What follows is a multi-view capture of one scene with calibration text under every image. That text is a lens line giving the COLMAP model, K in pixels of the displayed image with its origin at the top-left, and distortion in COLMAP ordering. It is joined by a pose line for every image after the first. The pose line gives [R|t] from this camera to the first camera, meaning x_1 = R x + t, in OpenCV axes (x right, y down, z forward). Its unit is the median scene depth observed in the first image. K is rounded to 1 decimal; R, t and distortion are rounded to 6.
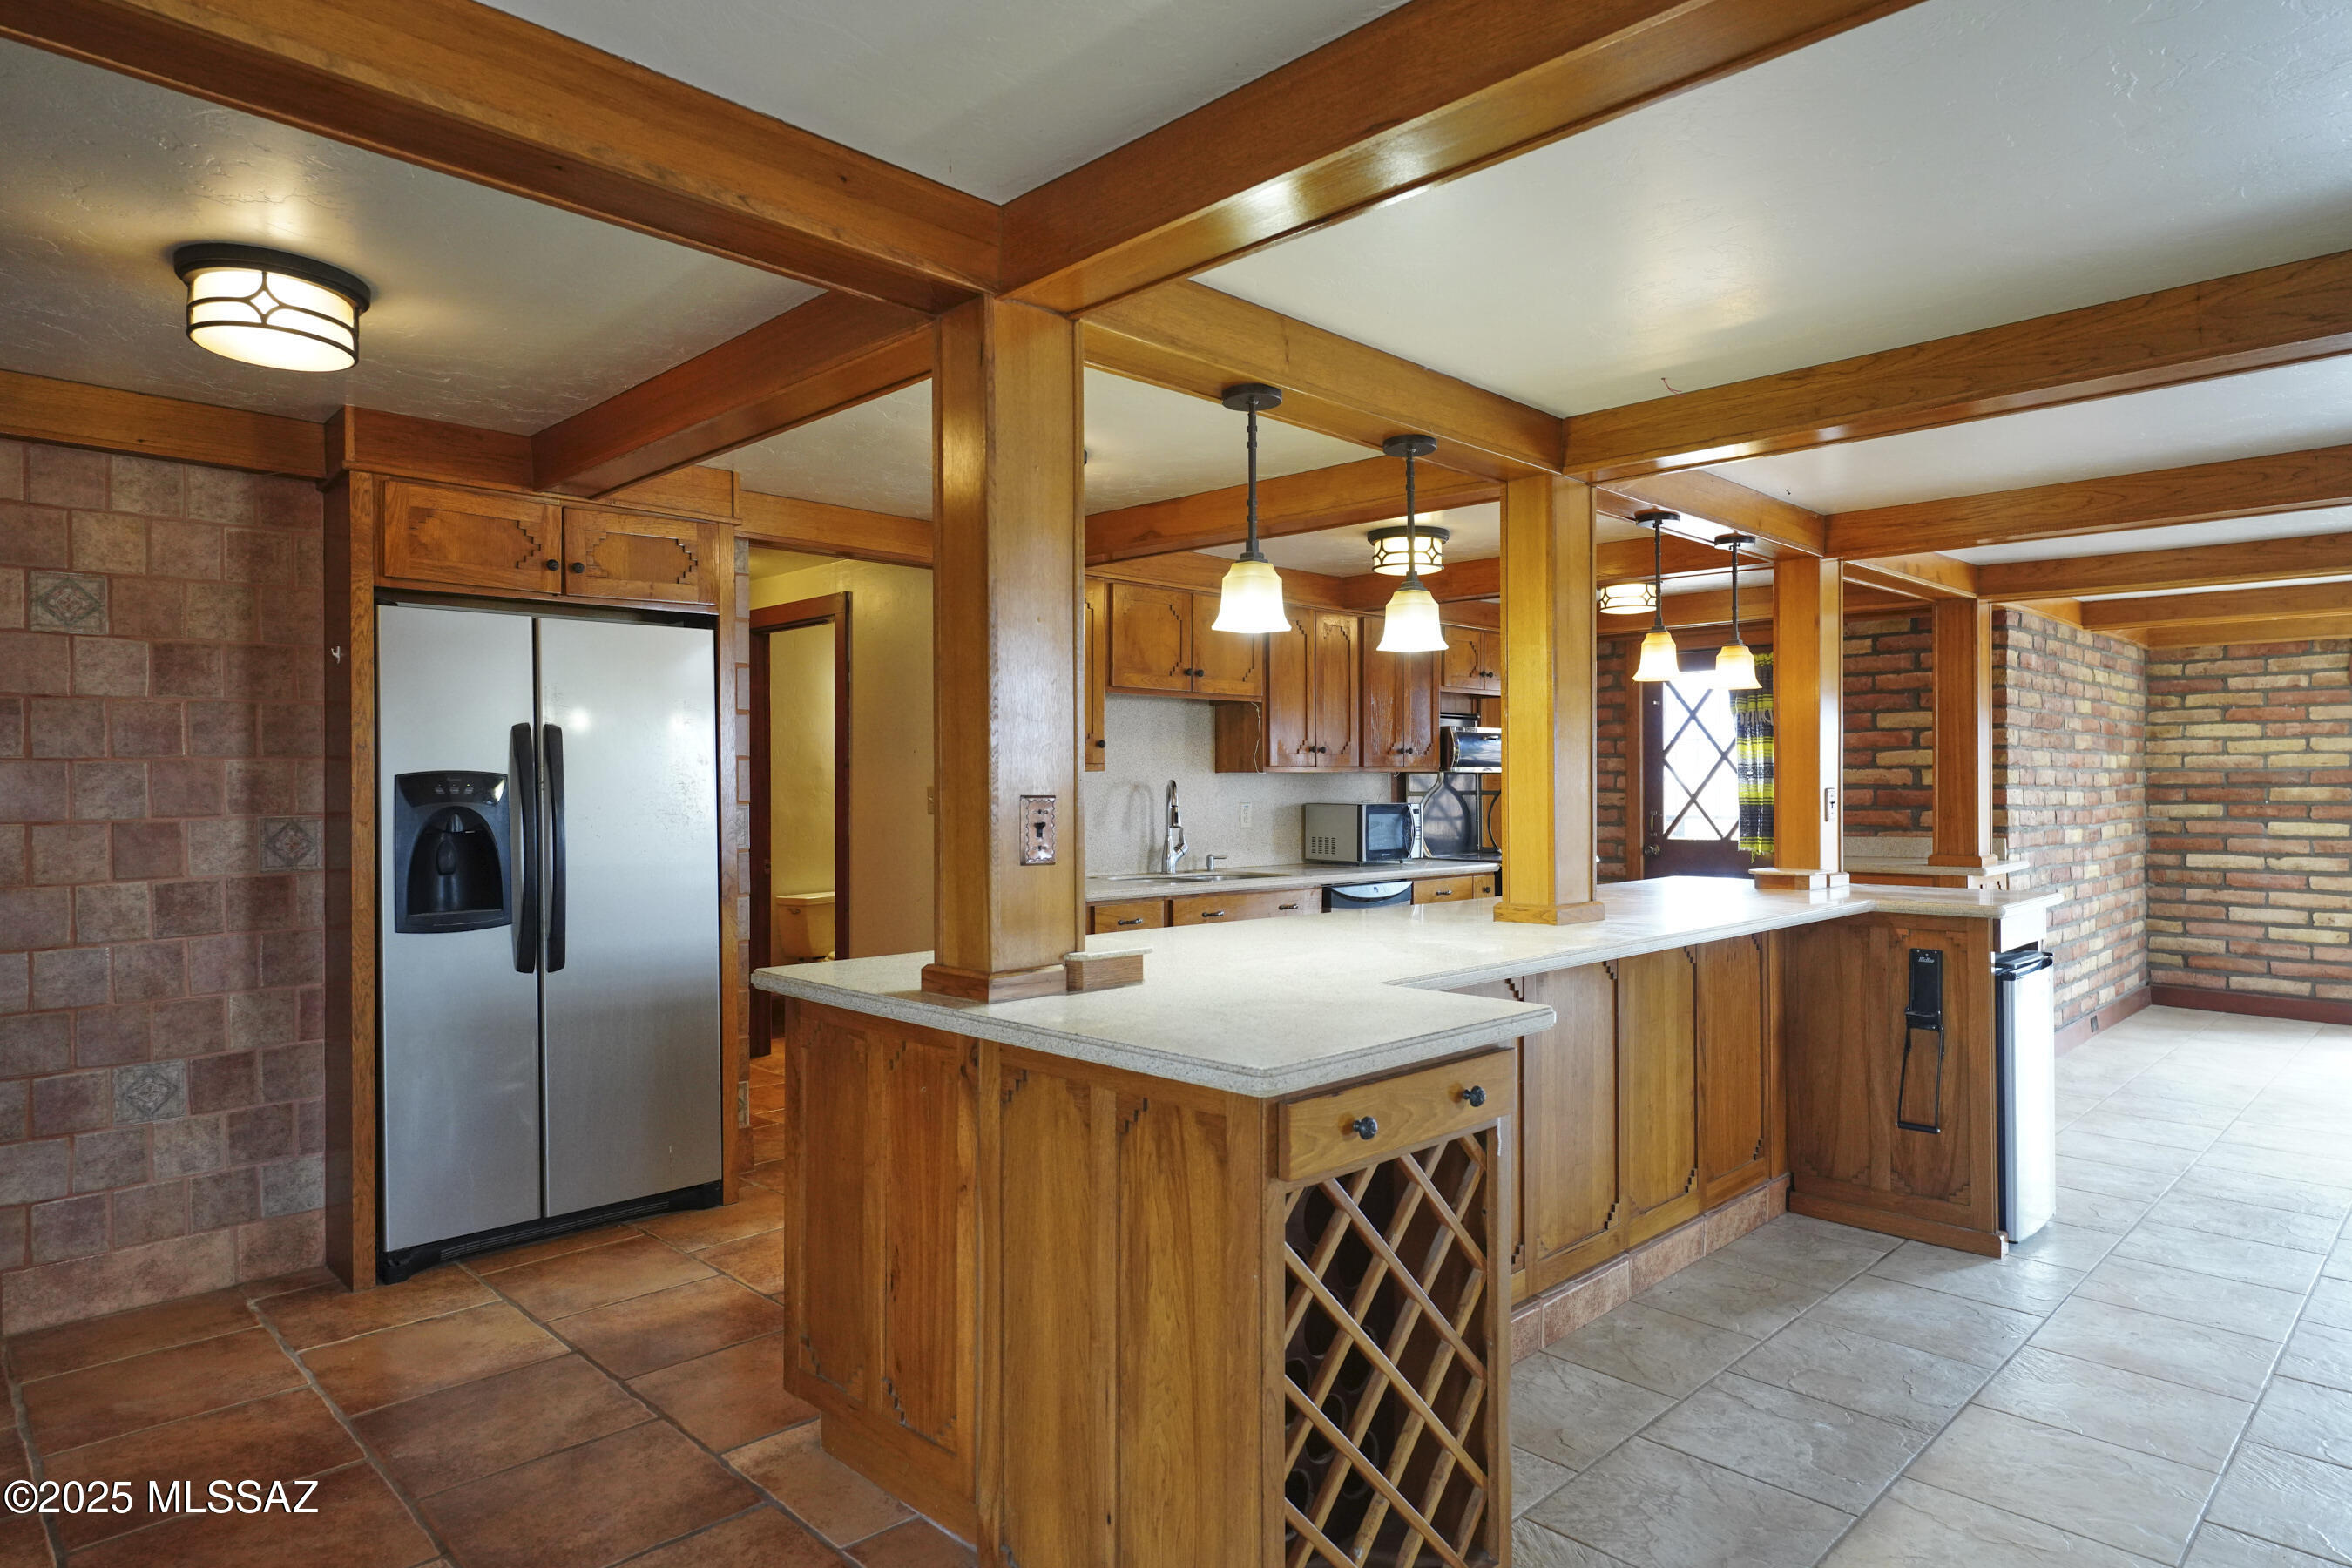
lens RADIAL K [[1359.4, 0, 1177.3], [0, 1359.4, 790.4], [0, 0, 1]] dist [0.001480, -0.000185]
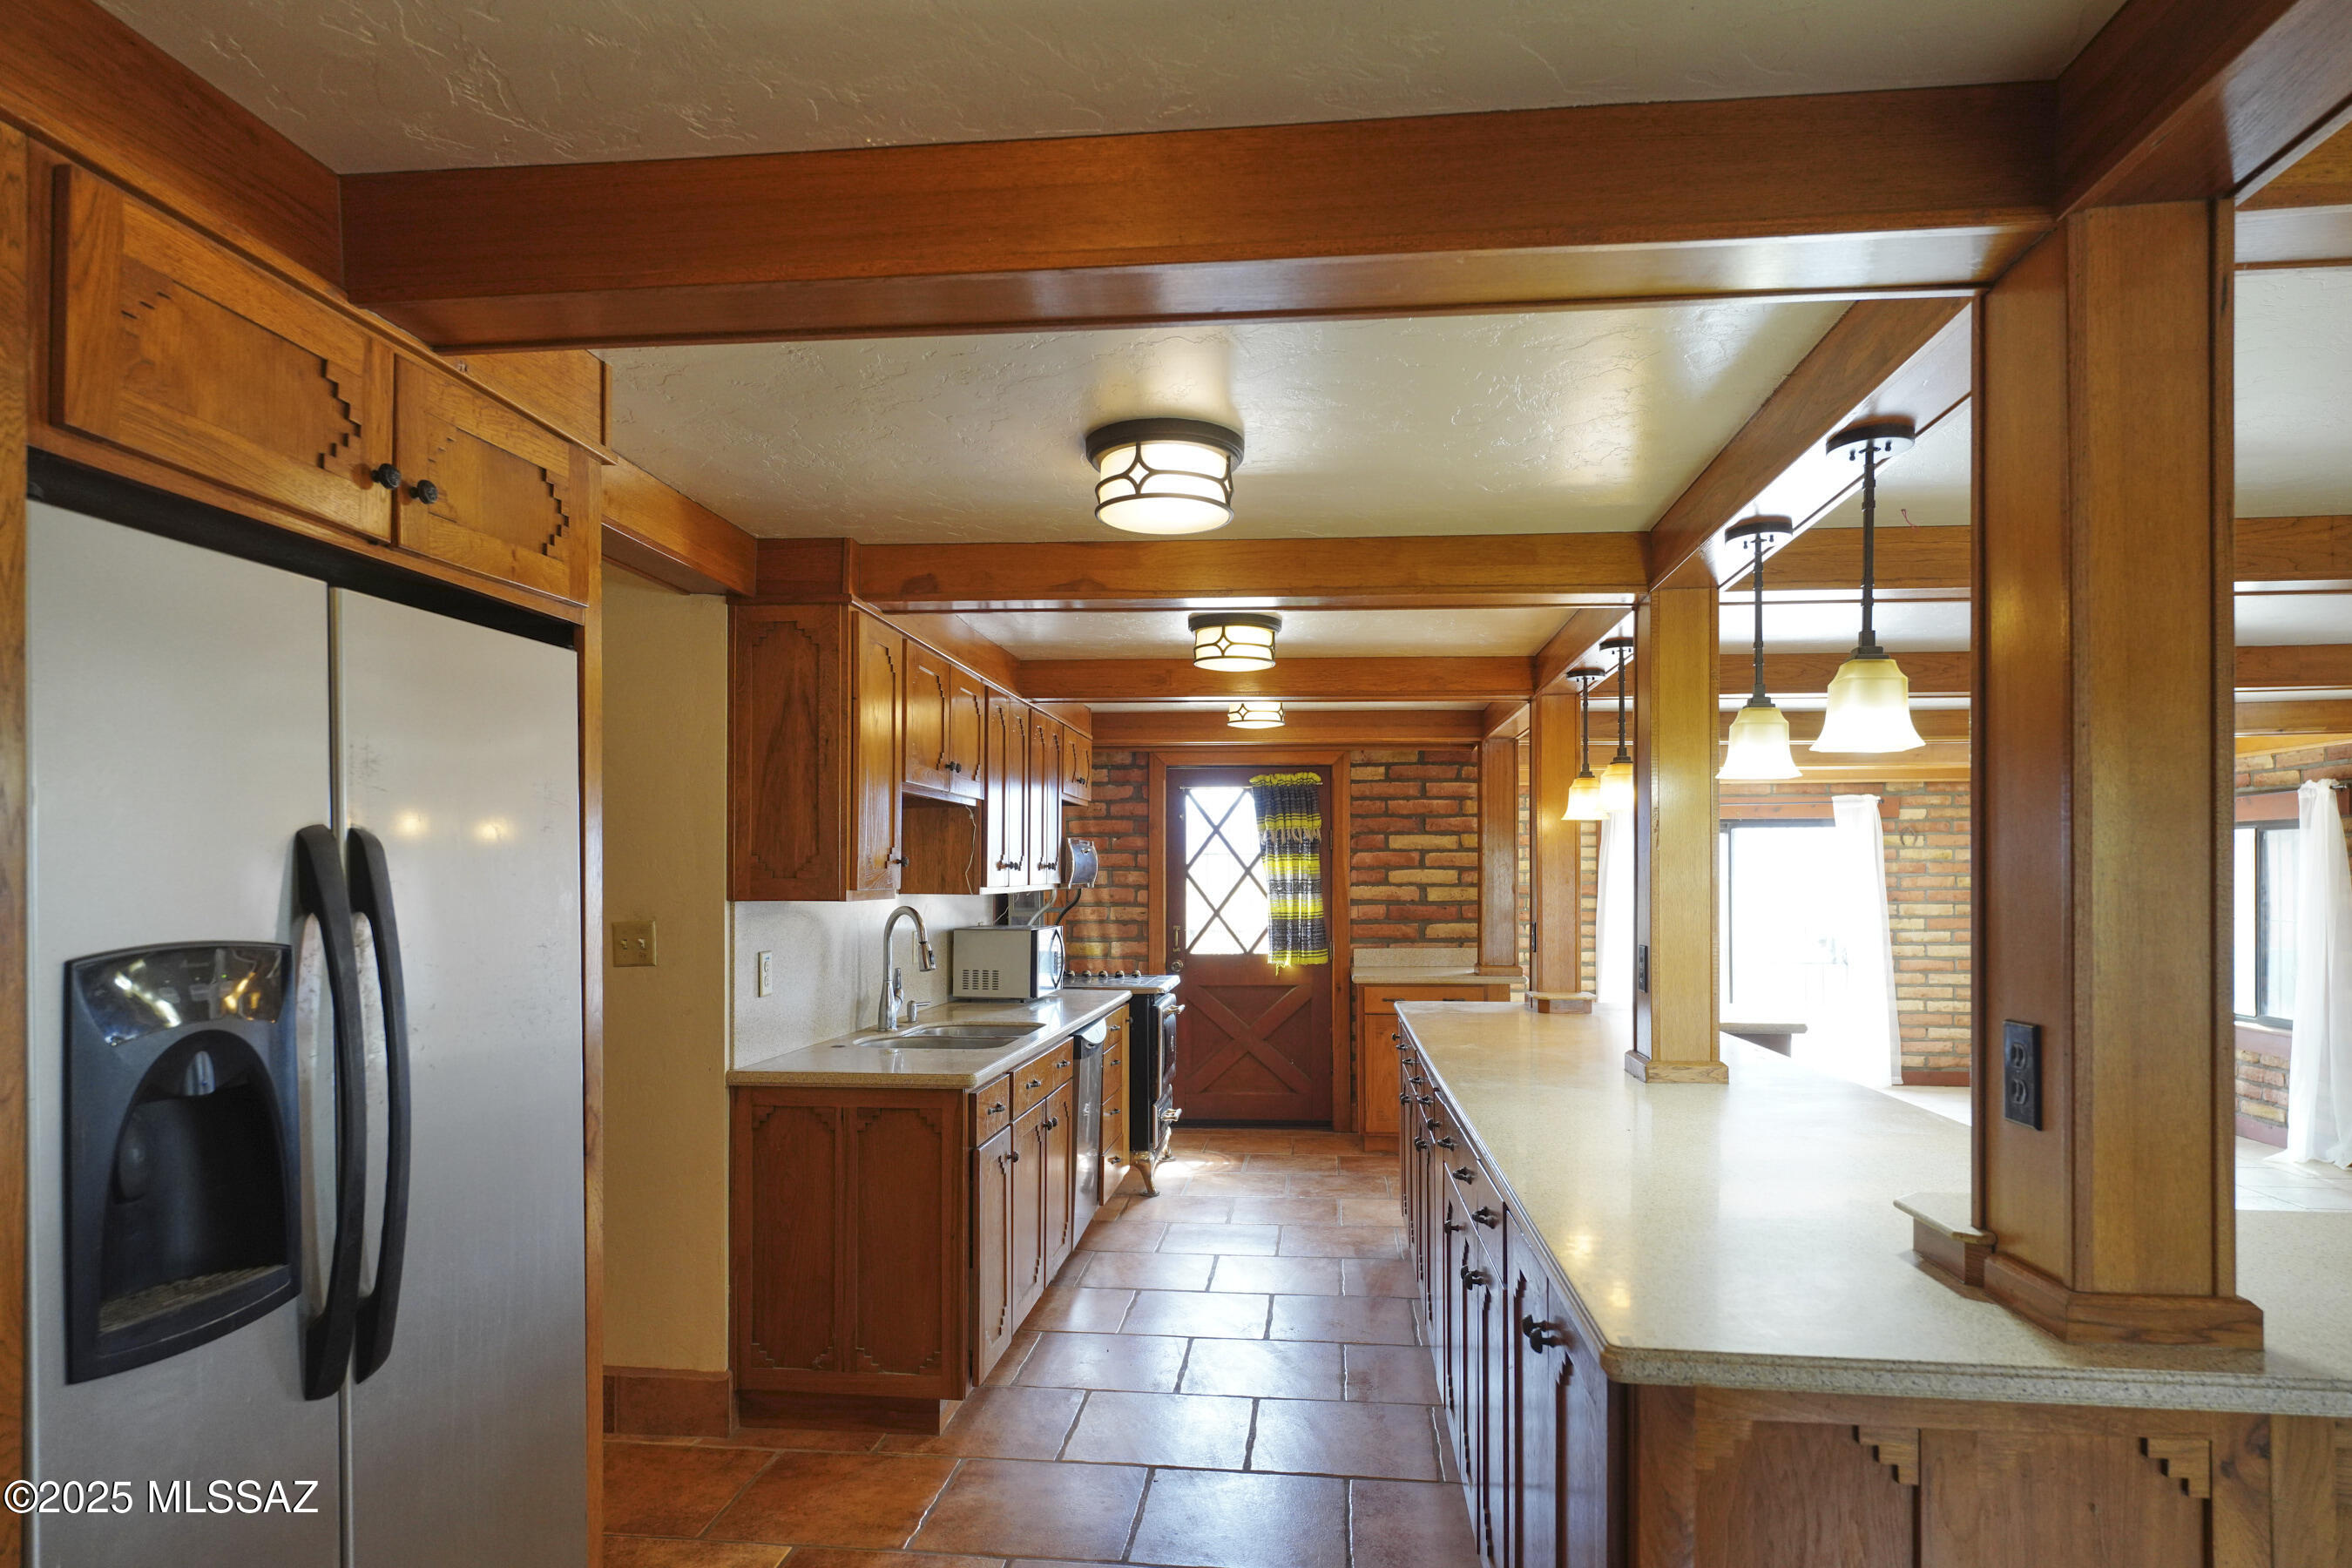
lens RADIAL K [[1338.9, 0, 1174.8], [0, 1338.9, 862.8], [0, 0, 1]] dist [0.003523, -0.001995]
pose [[0.779556, 0.011550, 0.626227, -0.243623], [-0.002157, 0.999874, -0.015757, -0.014293], [-0.626329, 0.010933, 0.779482, 0.225019]]
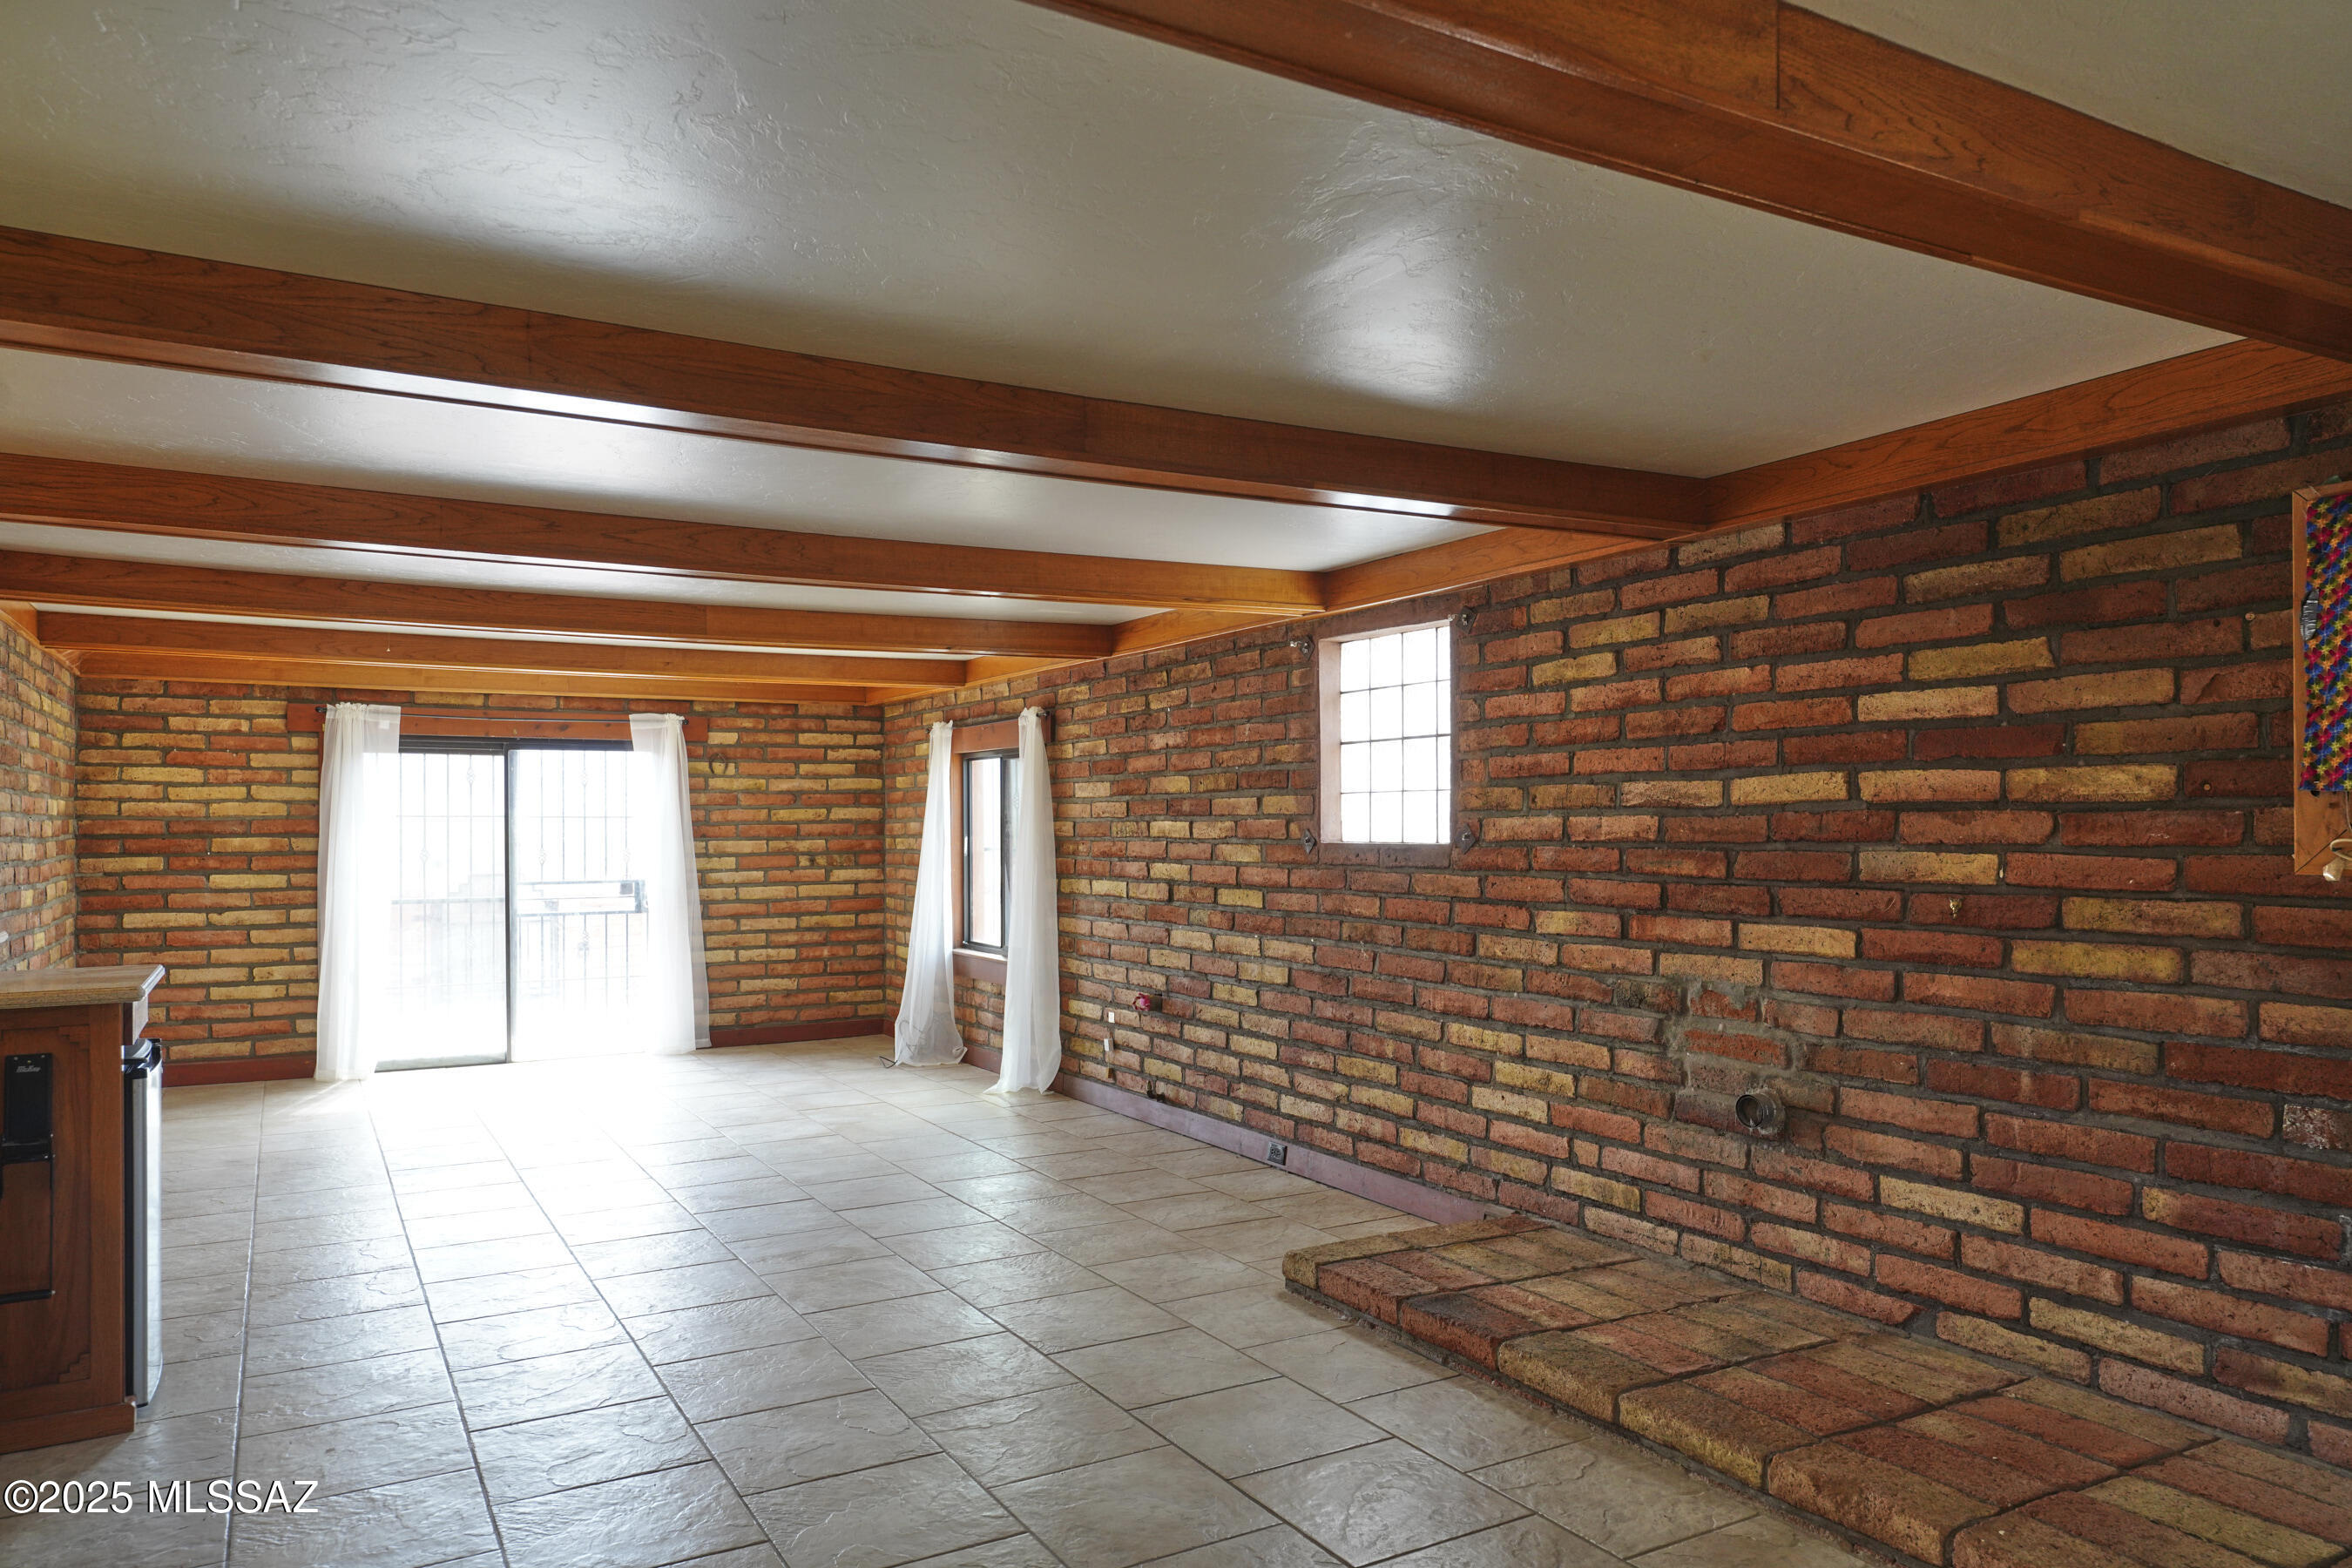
lens RADIAL K [[1543.9, 0, 1177.5], [0, 1543.9, 830.5], [0, 0, 1]] dist [0.028703, 0.000683]
pose [[0.258320, 0.001364, 0.966058, -0.060179], [0.006226, 0.999976, -0.003076, 0.000312], [-0.966039, 0.006809, 0.258306, 0.085743]]
